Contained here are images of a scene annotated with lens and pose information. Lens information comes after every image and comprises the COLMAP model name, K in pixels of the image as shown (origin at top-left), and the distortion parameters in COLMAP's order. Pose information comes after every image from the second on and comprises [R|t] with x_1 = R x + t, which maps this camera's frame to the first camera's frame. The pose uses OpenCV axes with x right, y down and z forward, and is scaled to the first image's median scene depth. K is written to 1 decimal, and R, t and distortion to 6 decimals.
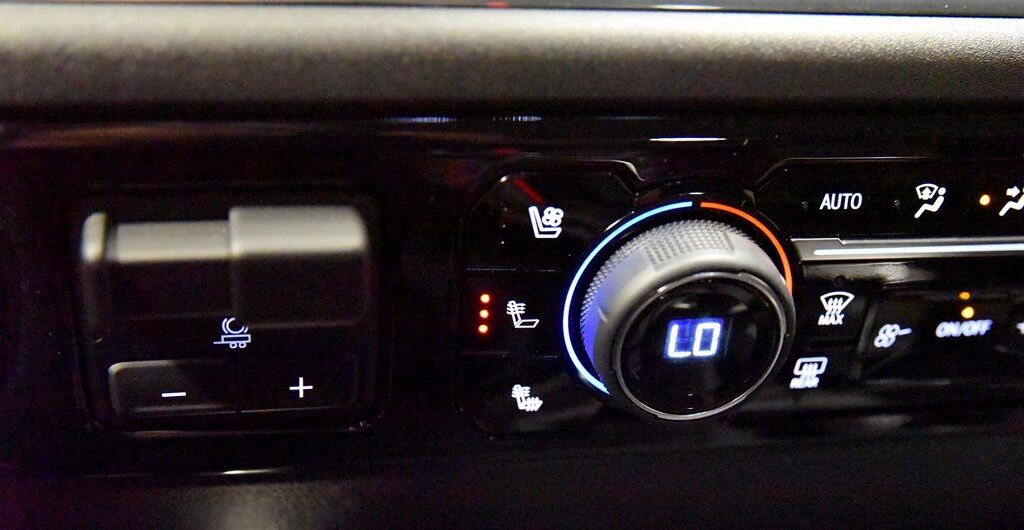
lens RADIAL K [[1171.7, 0, 515.9], [0, 1171.7, 290.8], [0, 0, 1]] dist [-0.043239, 0.000000]
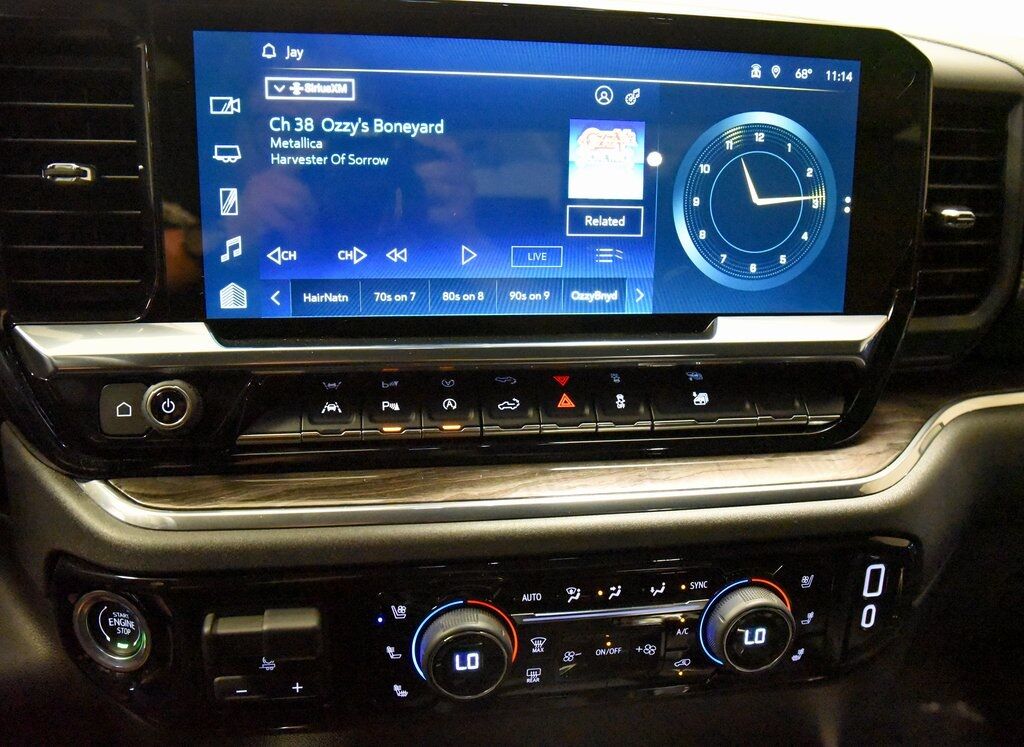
lens RADIAL K [[820.5, 0, 530.4], [0, 820.5, 388.8], [0, 0, 1]] dist [-0.119855, 0.057919]
pose [[0.998918, -0.043452, -0.016578, 0.319651], [0.037055, 0.959027, -0.280882, -0.020269], [0.028104, 0.279964, 0.959599, -0.643362]]
